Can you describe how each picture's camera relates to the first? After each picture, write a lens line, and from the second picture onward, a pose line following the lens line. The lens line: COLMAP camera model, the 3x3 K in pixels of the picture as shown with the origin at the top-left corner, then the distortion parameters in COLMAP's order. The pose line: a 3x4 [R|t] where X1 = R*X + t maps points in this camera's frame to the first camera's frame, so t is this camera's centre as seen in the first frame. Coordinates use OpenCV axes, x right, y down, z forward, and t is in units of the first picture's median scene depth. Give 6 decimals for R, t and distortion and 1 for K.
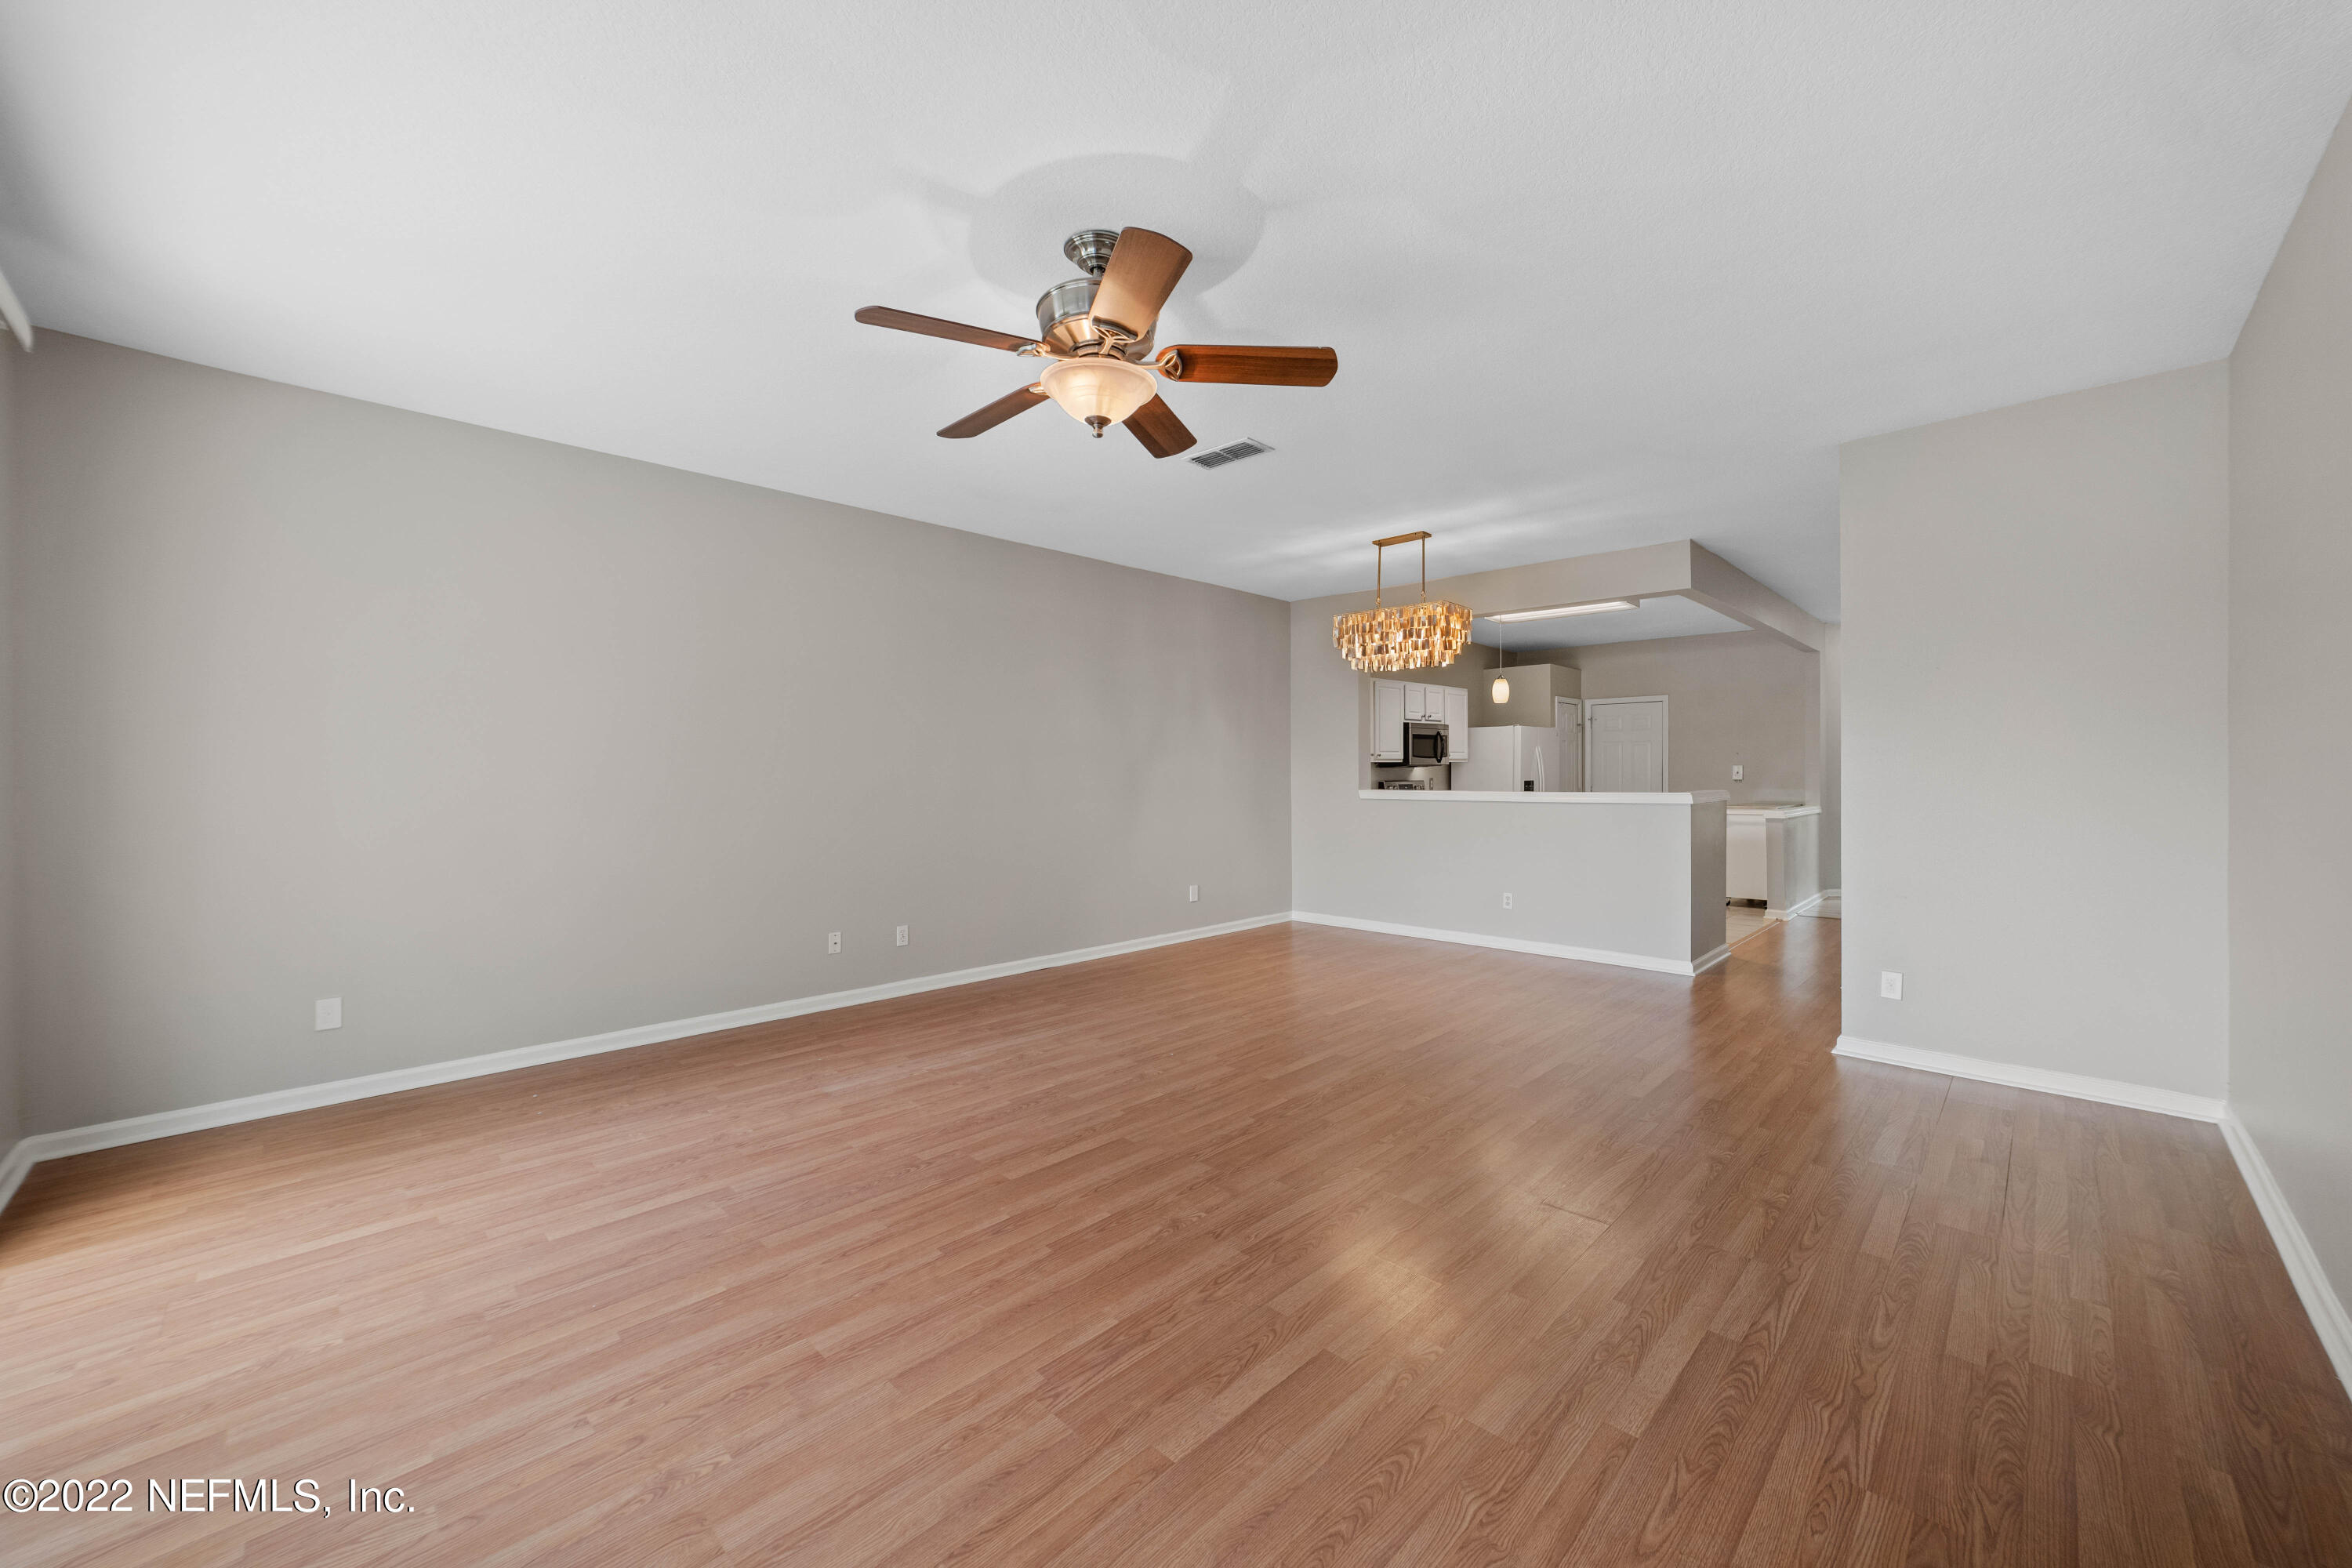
lens RADIAL K [[900.5, 0, 1185.2], [0, 900.5, 783.7], [0, 0, 1]] dist [-0.022231, 0.008401]
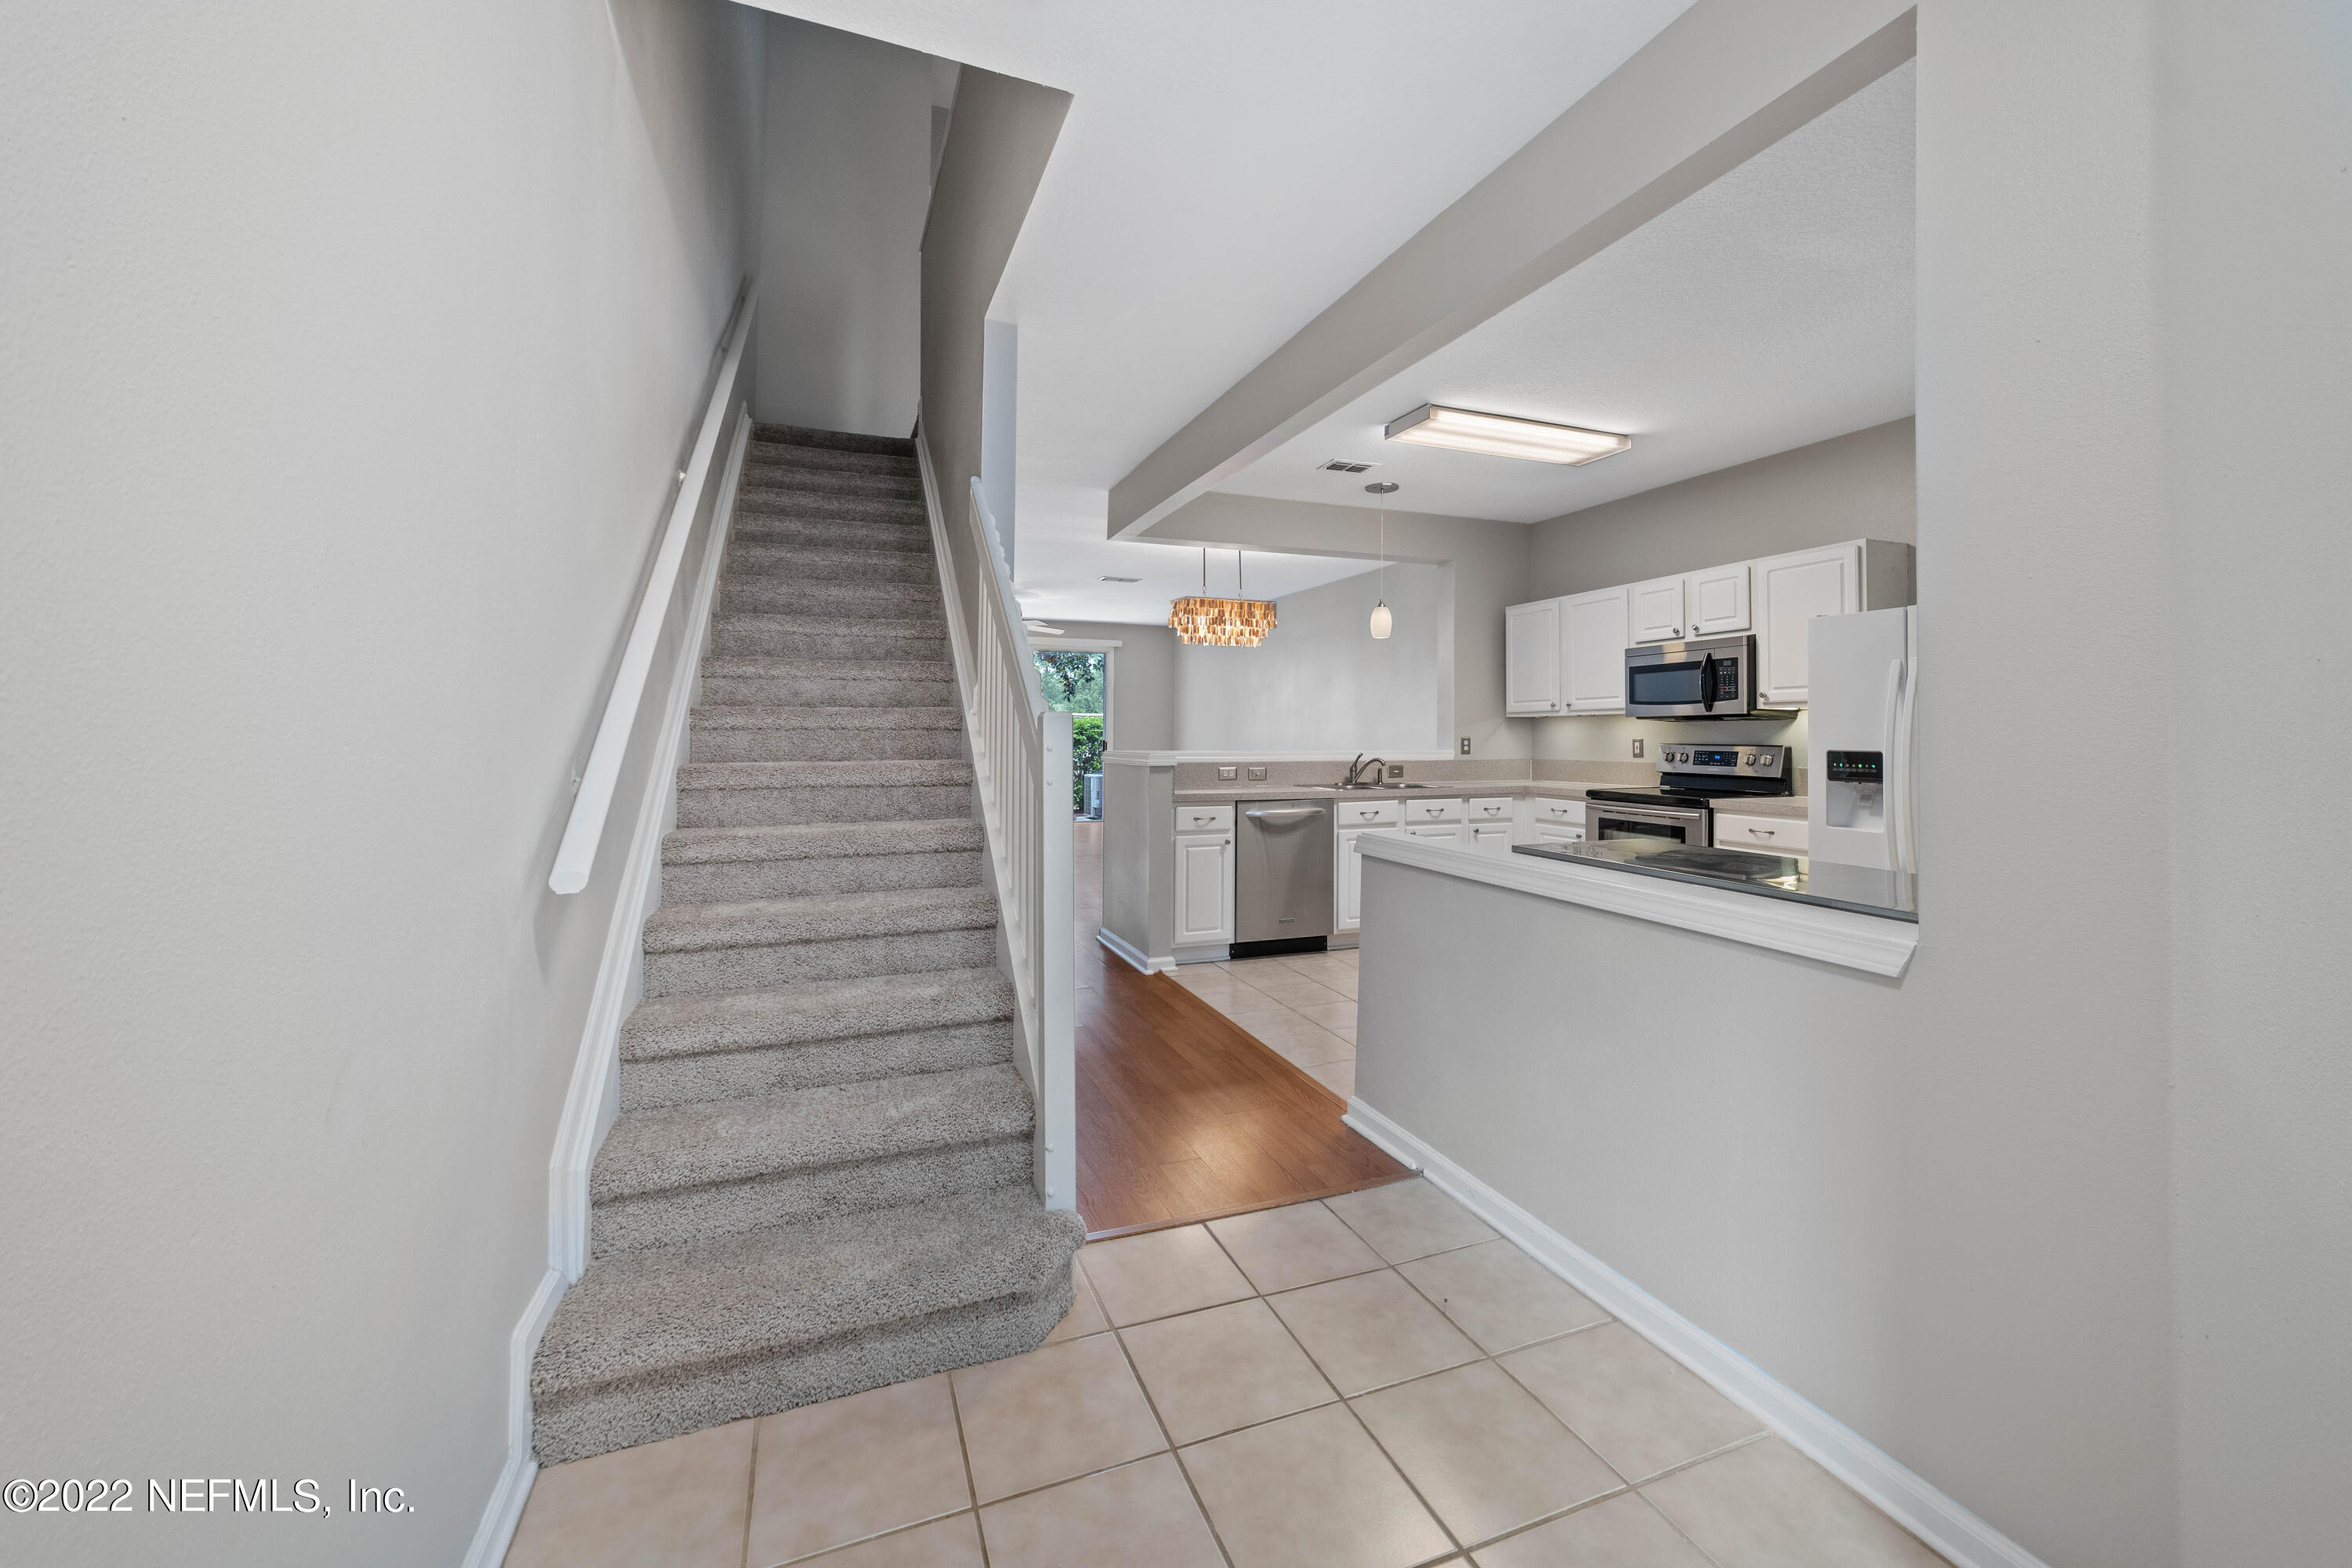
lens RADIAL K [[900.5, 0, 1166.3], [0, 900.5, 727.5], [0, 0, 1]] dist [-0.022231, 0.008401]
pose [[-0.424176, -0.001741, -0.905578, 2.473125], [-0.011619, 0.999926, 0.003521, -0.033140], [0.905505, 0.012016, -0.424165, 2.563232]]
